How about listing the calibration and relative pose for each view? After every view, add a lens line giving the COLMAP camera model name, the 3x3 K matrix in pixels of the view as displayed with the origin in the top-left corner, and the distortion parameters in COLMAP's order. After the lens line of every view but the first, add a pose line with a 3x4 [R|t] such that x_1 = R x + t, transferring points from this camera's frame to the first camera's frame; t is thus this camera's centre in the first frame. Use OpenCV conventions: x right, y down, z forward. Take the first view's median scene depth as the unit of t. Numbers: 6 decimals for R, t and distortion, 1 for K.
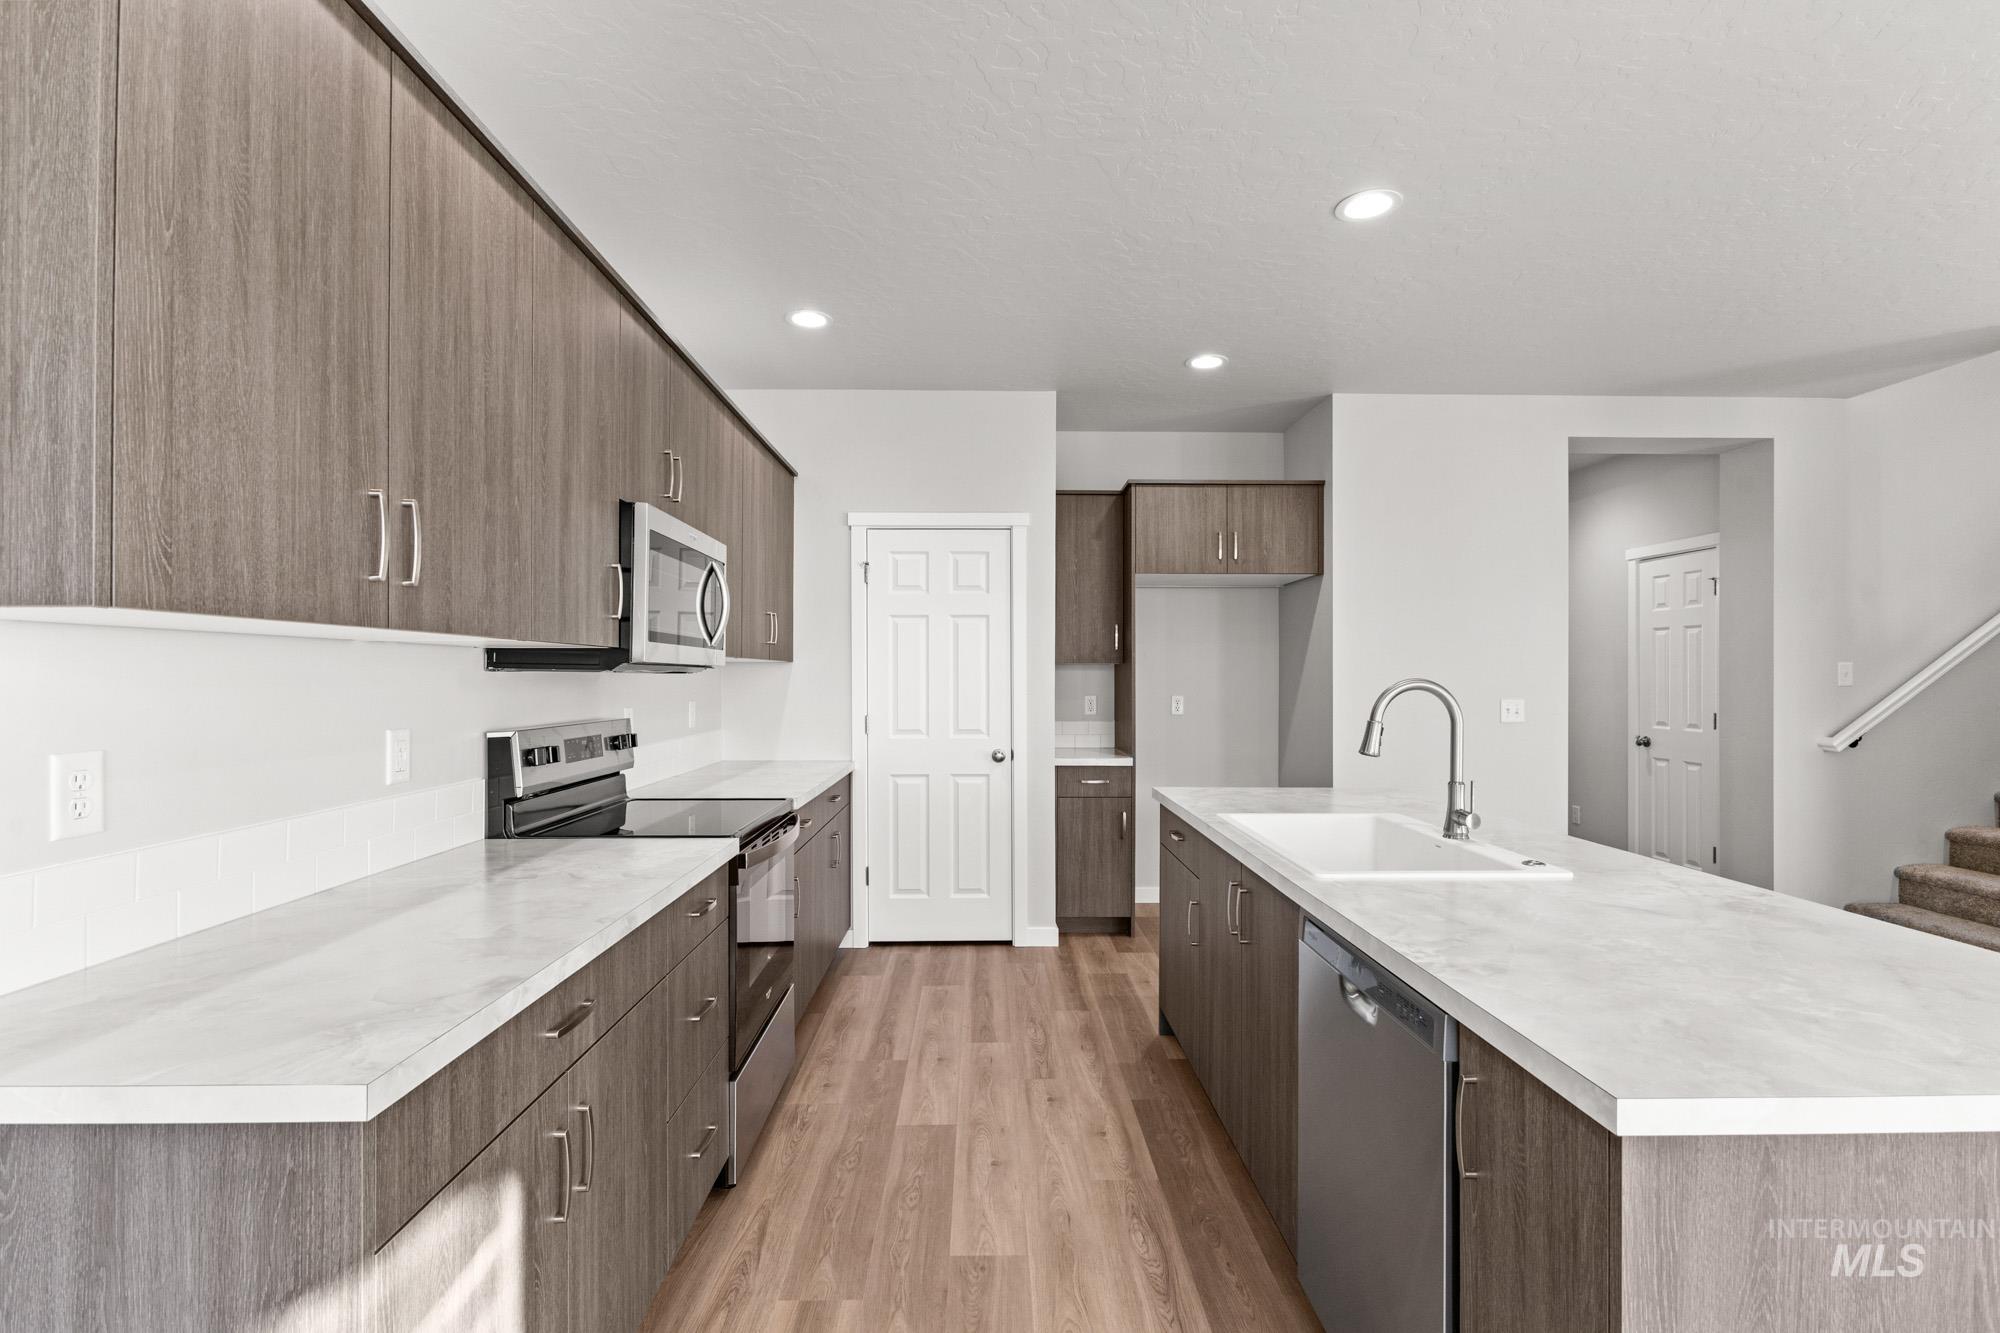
lens RADIAL K [[955.9, 0, 1000.0], [0, 955.9, 666.5], [0, 0, 1]] dist [-0.000426, -0.000032]
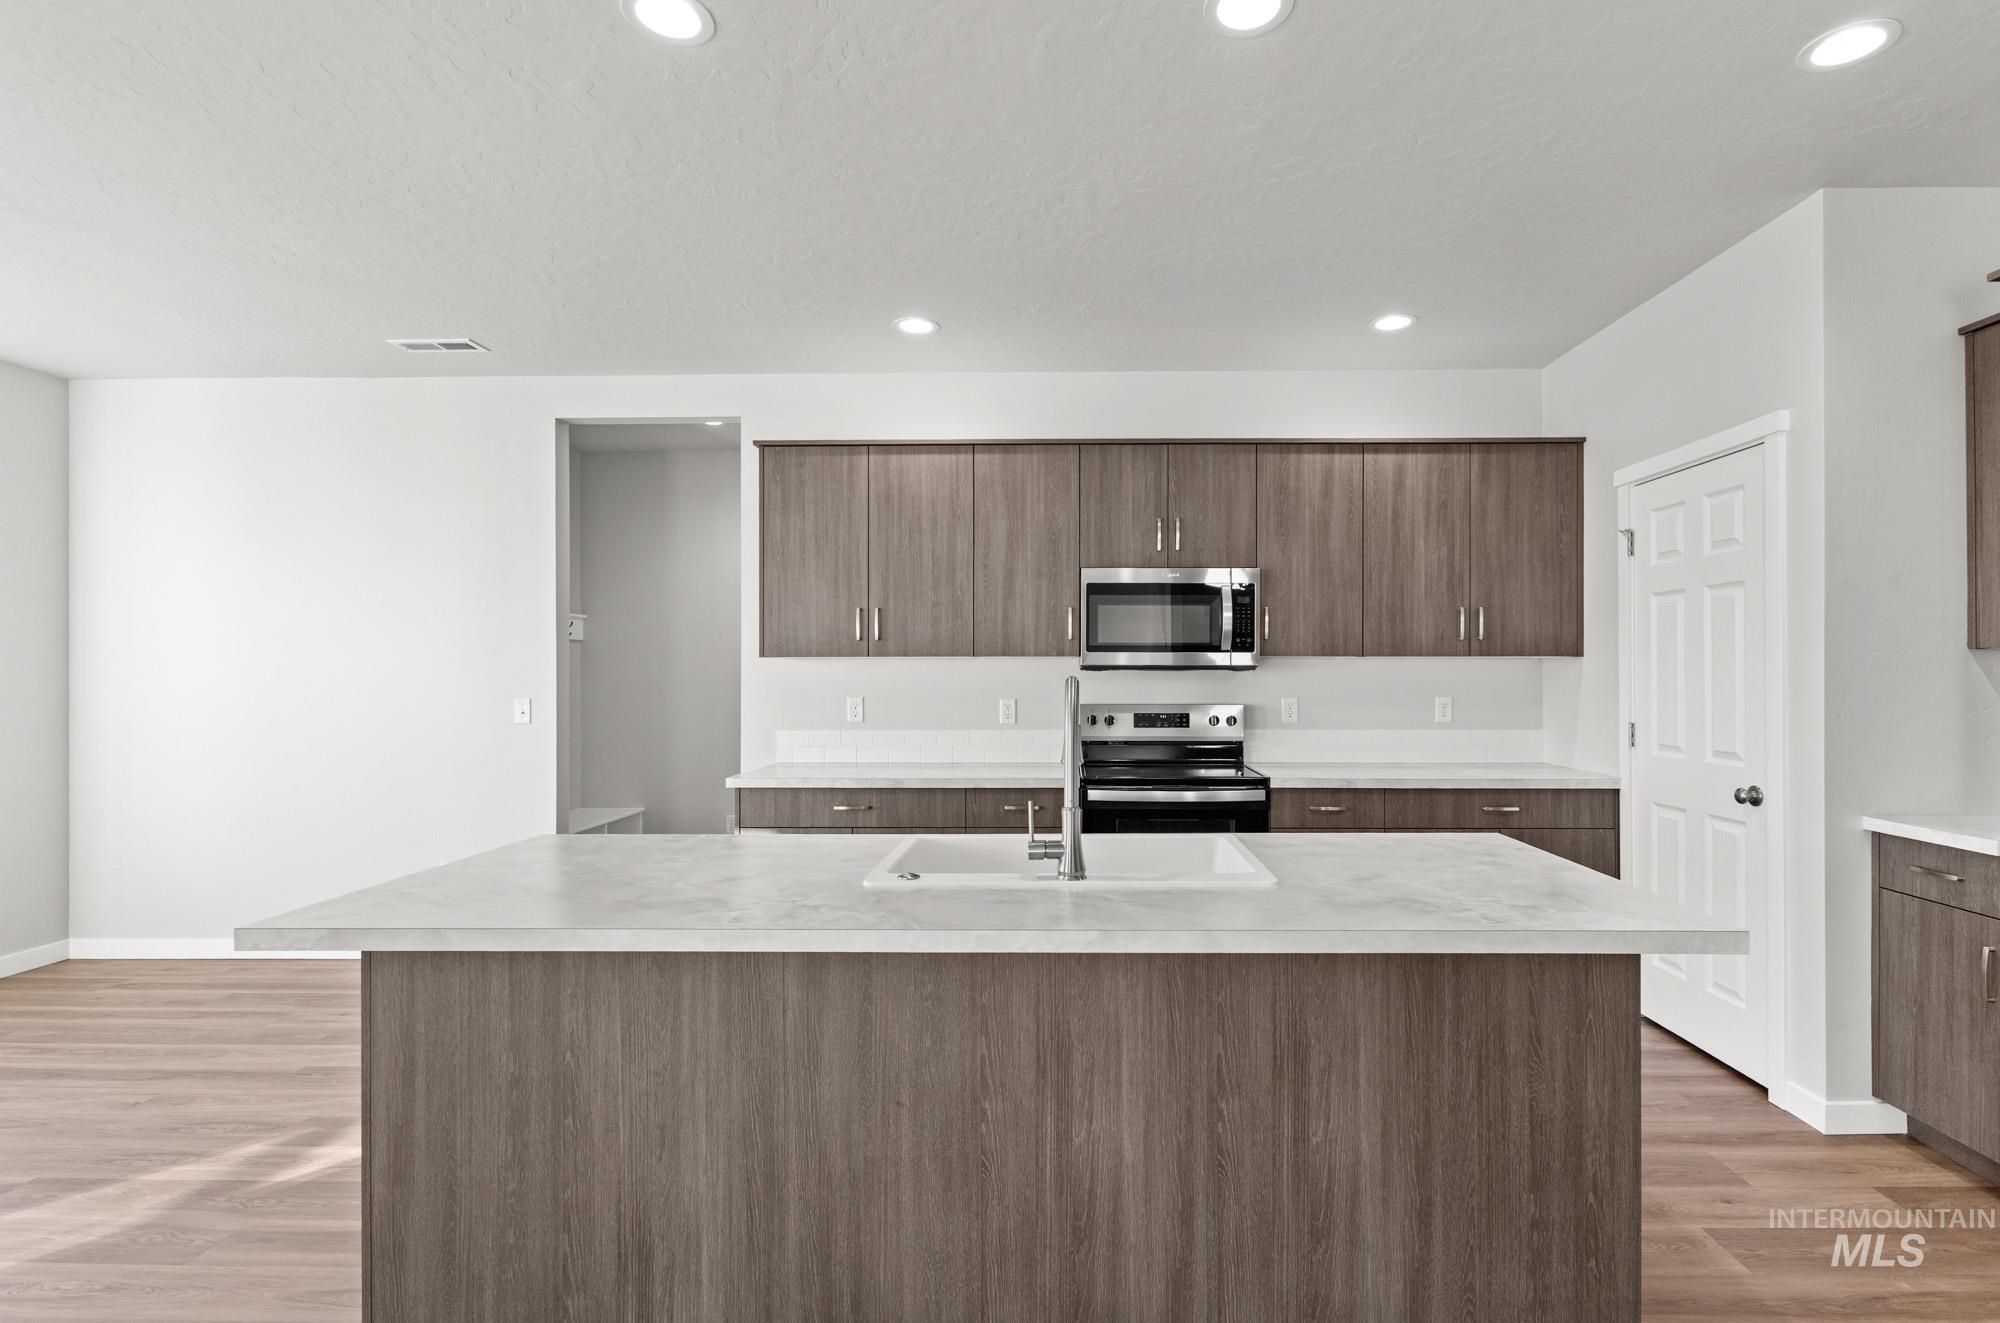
lens RADIAL K [[933.1, 0, 1000.0], [0, 933.1, 661.5], [0, 0, 1]] dist [-0.000376, -0.000060]
pose [[-0.089529, -0.009463, -0.995939, 0.743988], [0.012127, 0.999870, -0.010591, 0.002370], [0.995910, -0.013026, -0.089403, 0.601279]]
